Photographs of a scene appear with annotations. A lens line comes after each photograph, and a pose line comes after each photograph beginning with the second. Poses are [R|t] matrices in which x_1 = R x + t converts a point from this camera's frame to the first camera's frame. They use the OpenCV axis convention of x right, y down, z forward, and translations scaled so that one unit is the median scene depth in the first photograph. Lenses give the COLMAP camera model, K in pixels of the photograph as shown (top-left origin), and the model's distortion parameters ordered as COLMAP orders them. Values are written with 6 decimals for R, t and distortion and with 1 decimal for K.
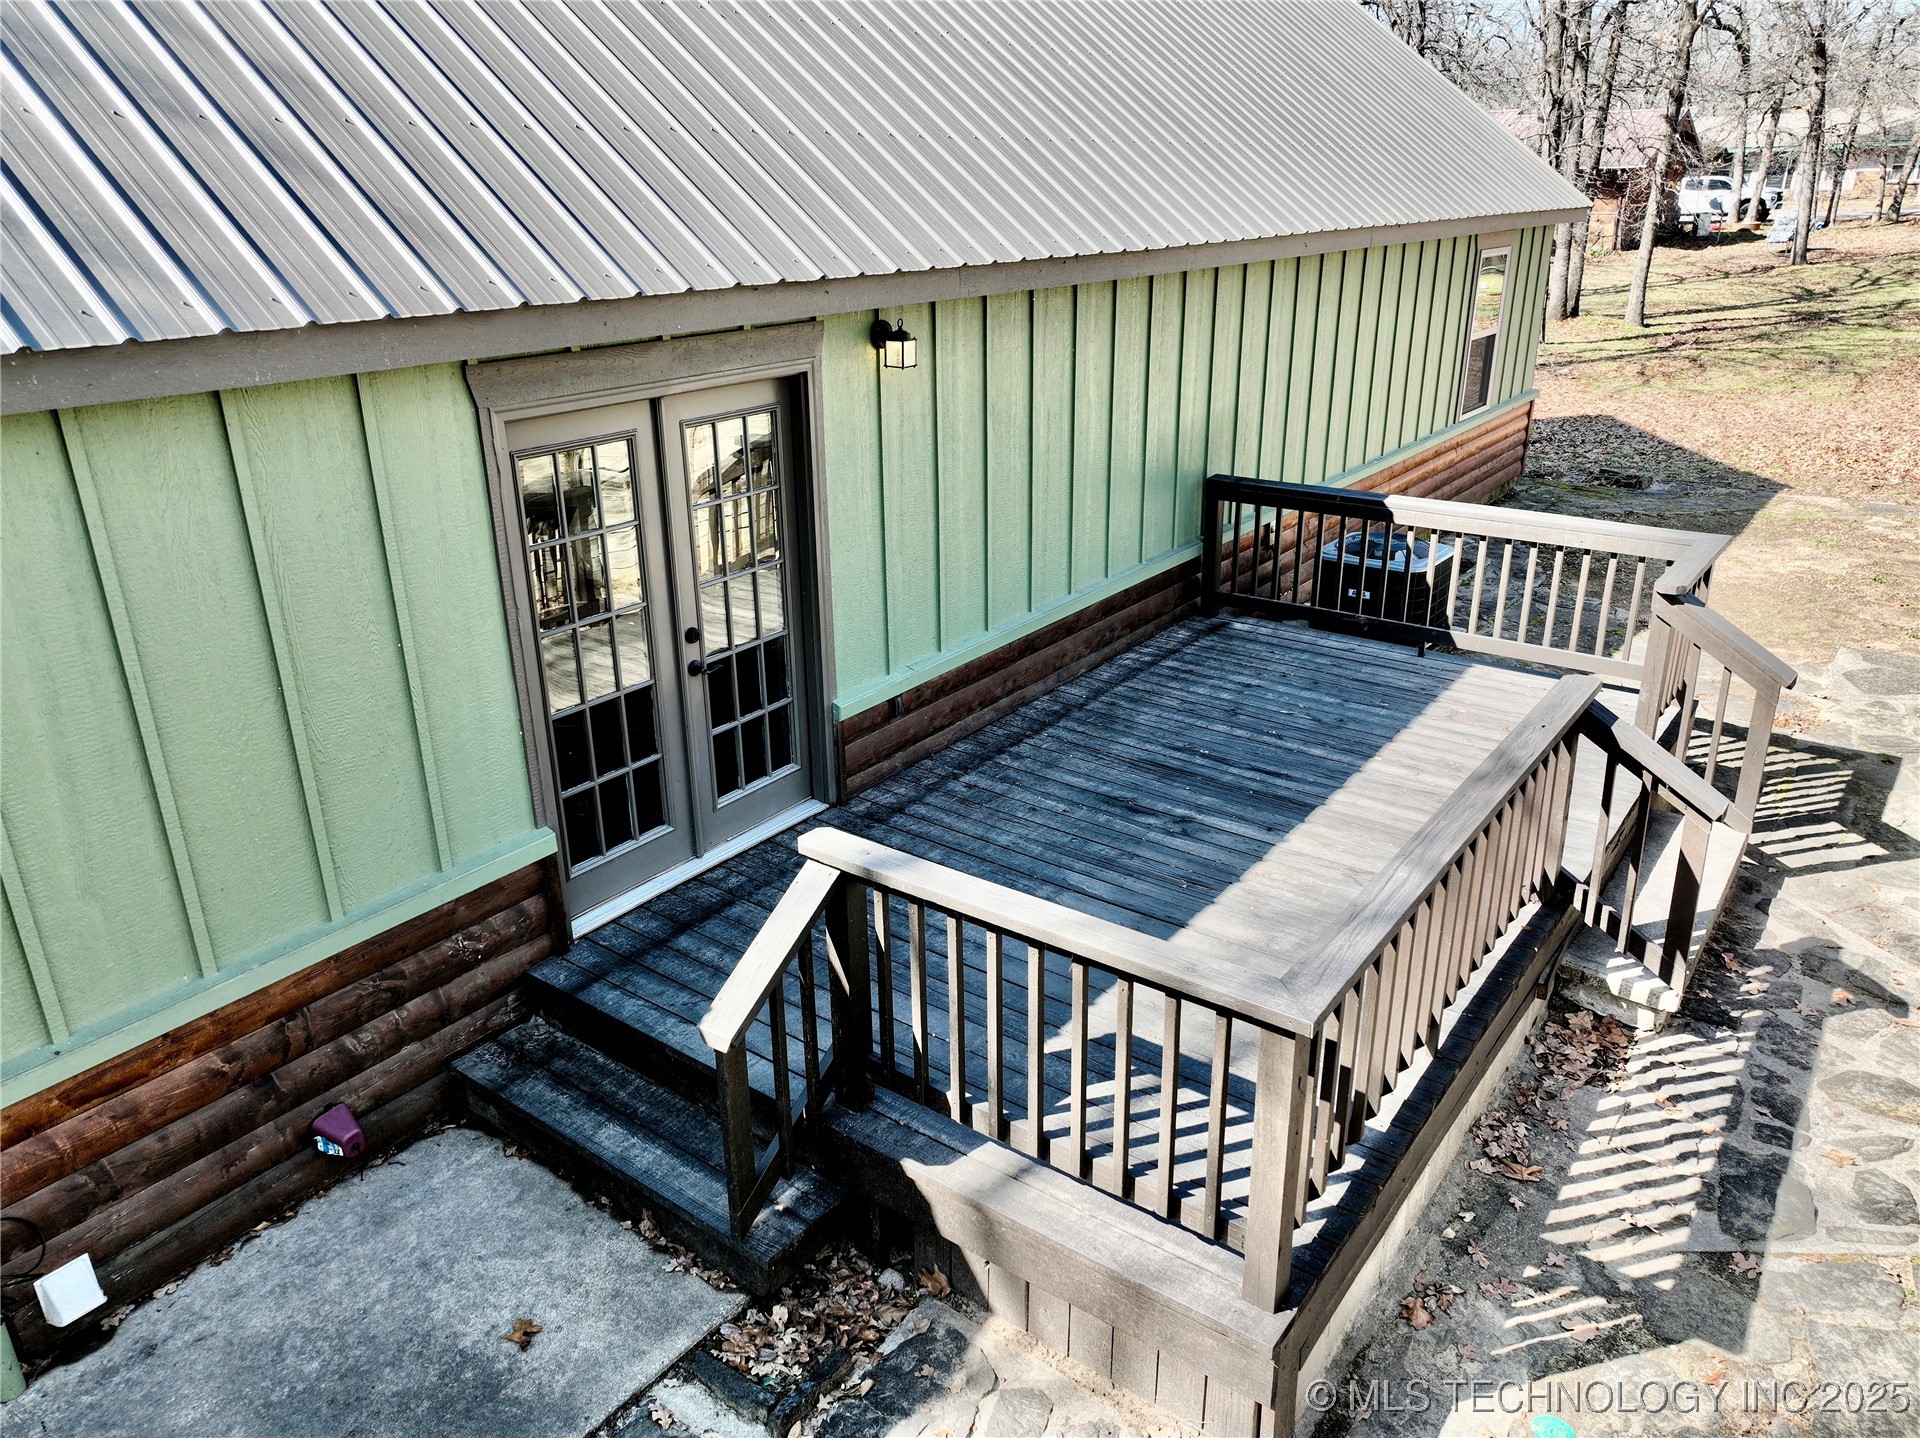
lens RADIAL K [[1330.7, 0, 955.9], [0, 1330.7, 719.6], [0, 0, 1]] dist [0.001467, 0.017528]
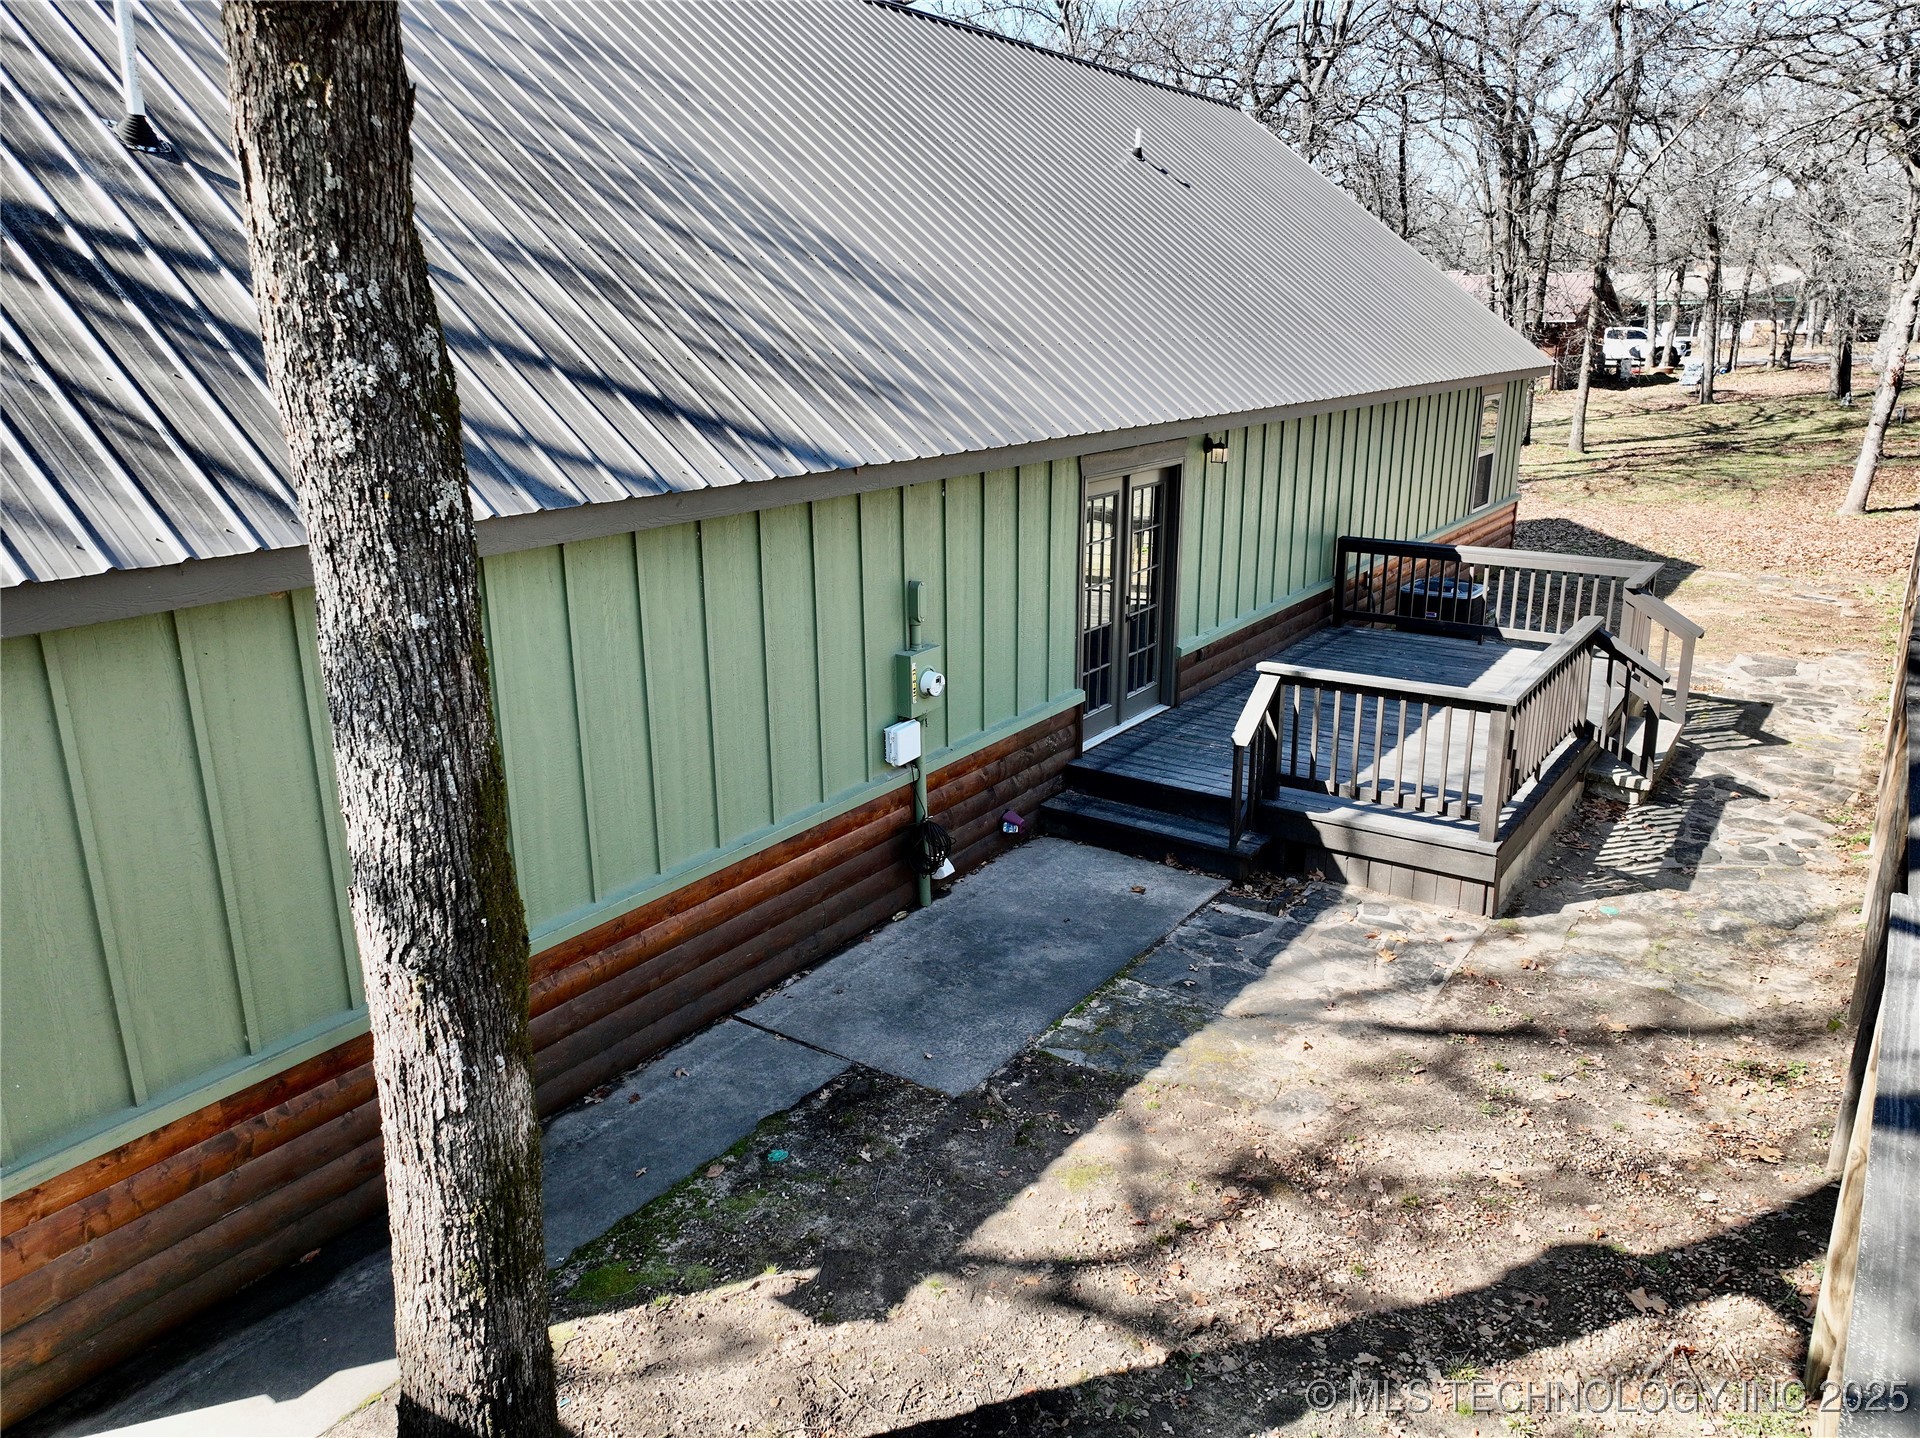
lens RADIAL K [[1330.7, 0, 954.6], [0, 1330.7, 712.9], [0, 0, 1]] dist [0.001467, 0.017528]
pose [[0.999436, -0.001194, 0.033547, -0.352508], [0.004342, 0.995571, -0.093910, 0.189538], [-0.033286, 0.094003, 0.995015, -0.596505]]
